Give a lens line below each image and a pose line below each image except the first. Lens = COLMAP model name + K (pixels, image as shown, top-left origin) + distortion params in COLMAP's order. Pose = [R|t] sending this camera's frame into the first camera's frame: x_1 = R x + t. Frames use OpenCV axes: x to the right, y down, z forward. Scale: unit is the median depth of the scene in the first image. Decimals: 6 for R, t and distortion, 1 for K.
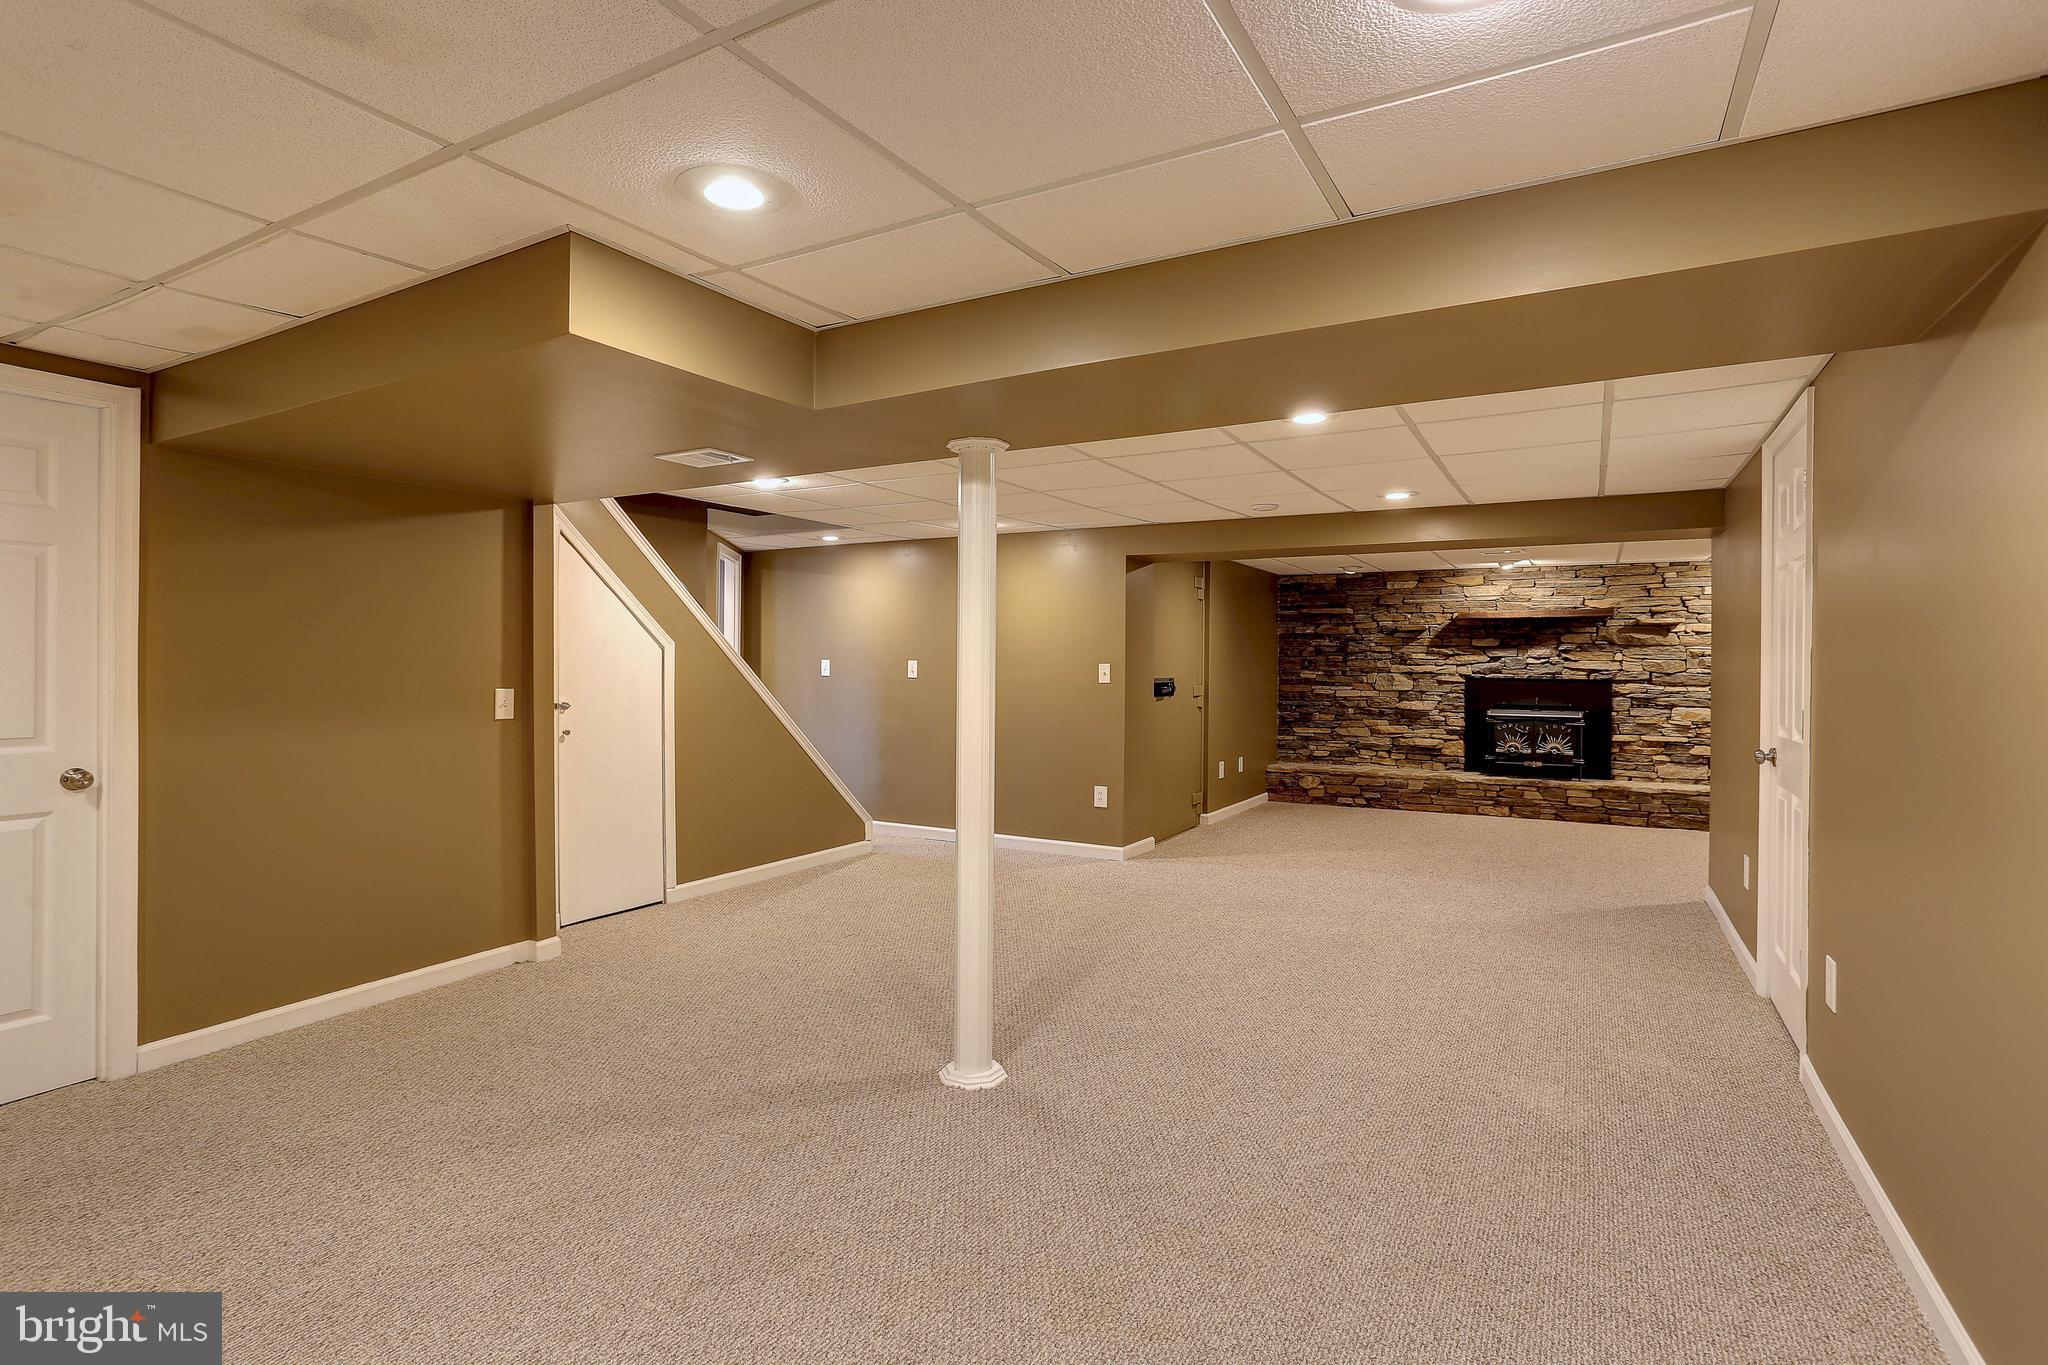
lens RADIAL K [[1004.5, 0, 1015.2], [0, 1004.5, 670.8], [0, 0, 1]] dist [-0.052224, 0.019096]
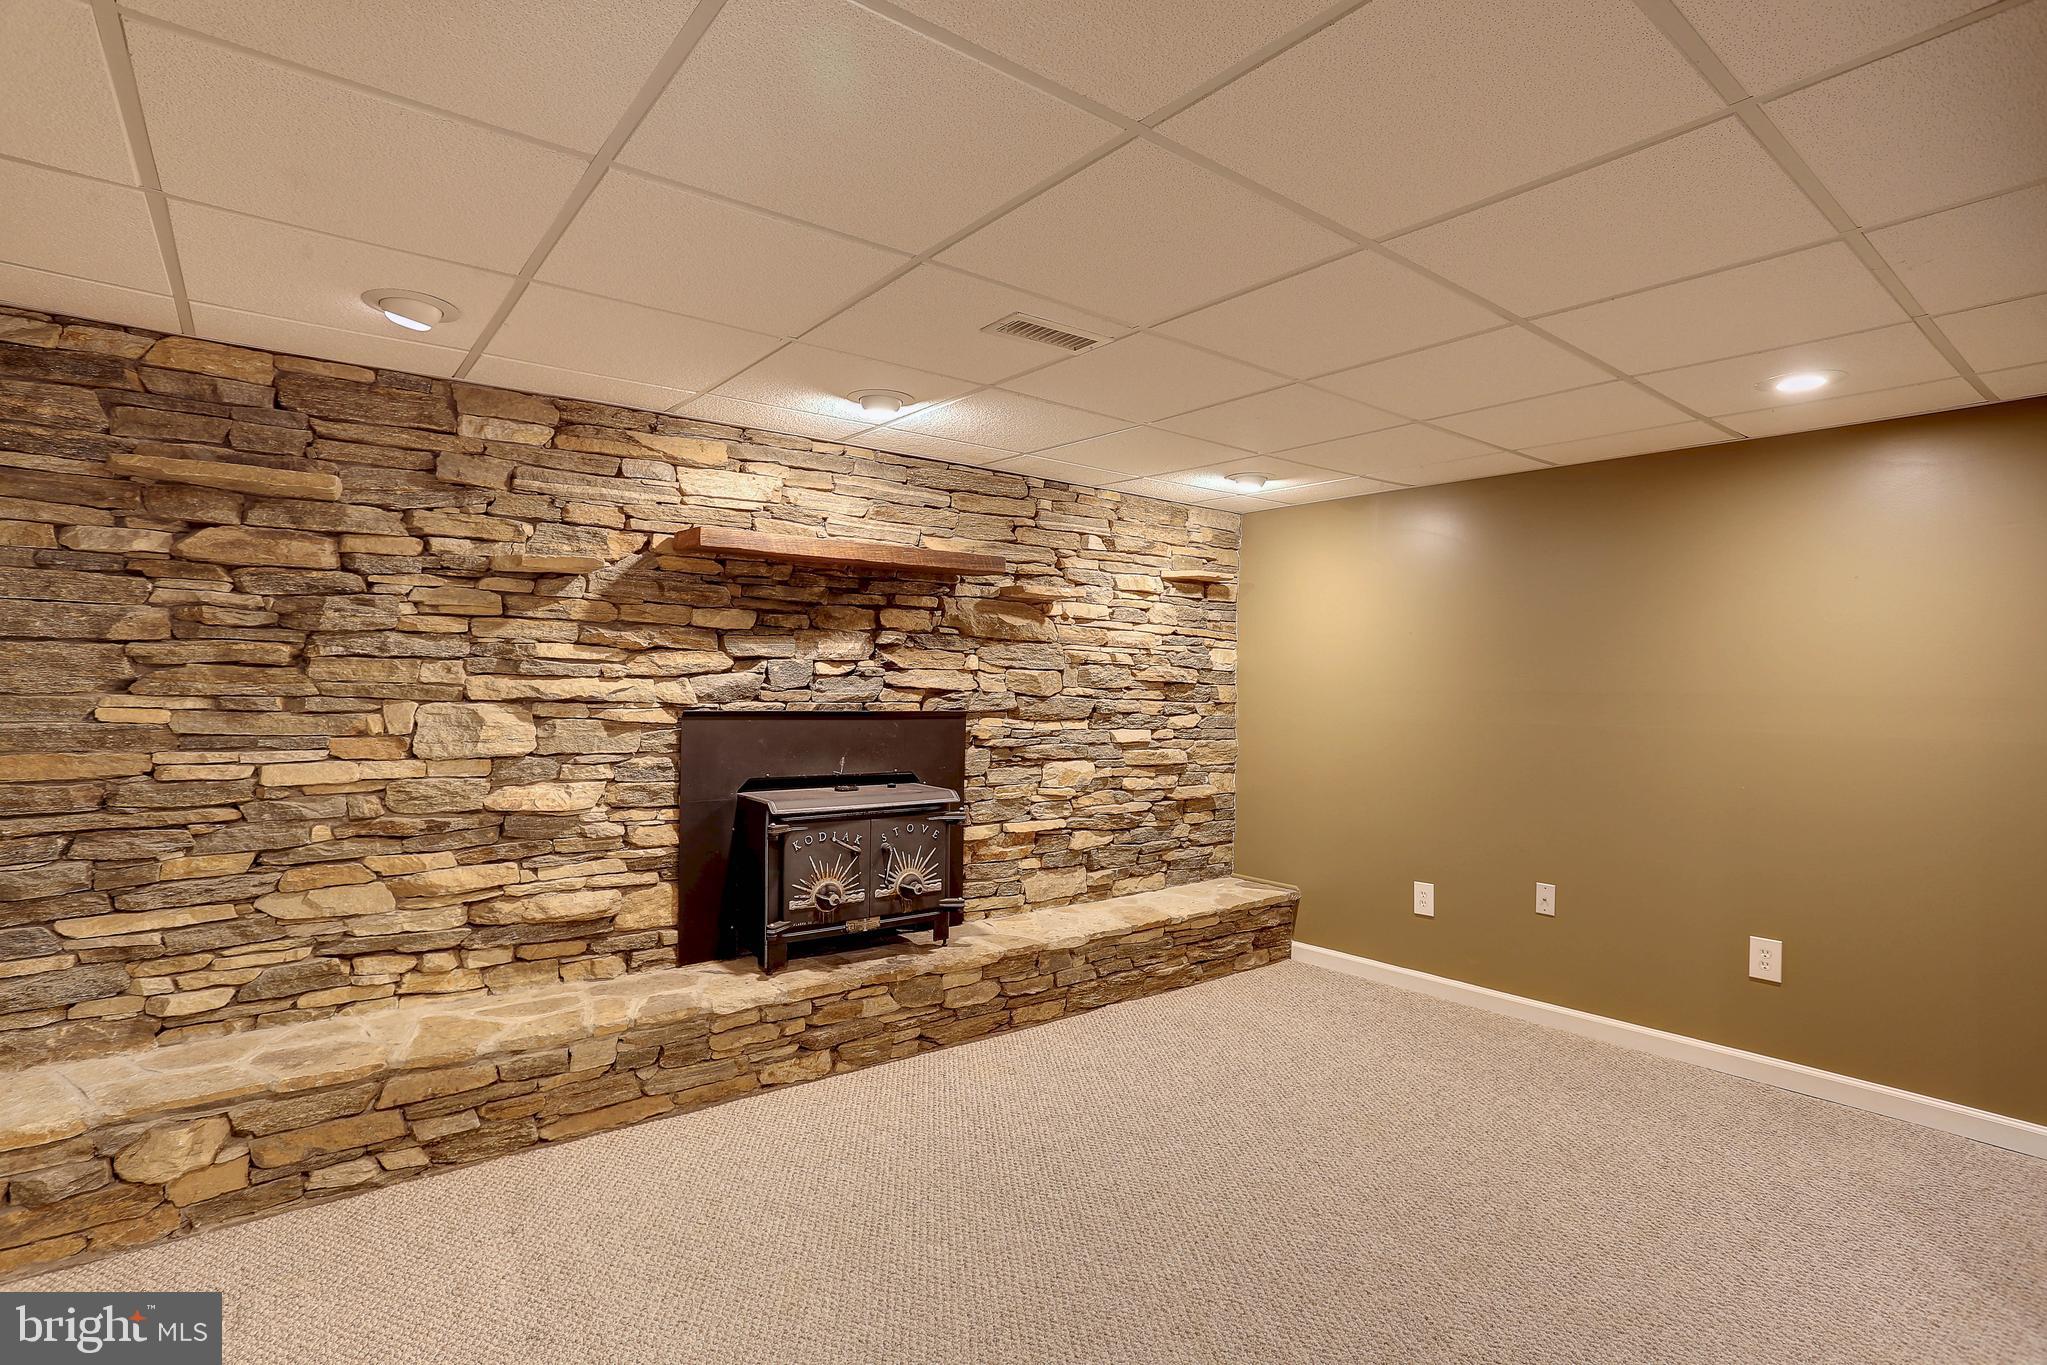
lens RADIAL K [[1004.0, 0, 988.4], [0, 1004.0, 674.6], [0, 0, 1]] dist [-0.052224, 0.019096]
pose [[0.406433, 0.011505, 0.913608, 0.160572], [0.004380, 0.999885, -0.014540, -0.001134], [-0.913670, 0.009911, 0.406335, 0.740312]]
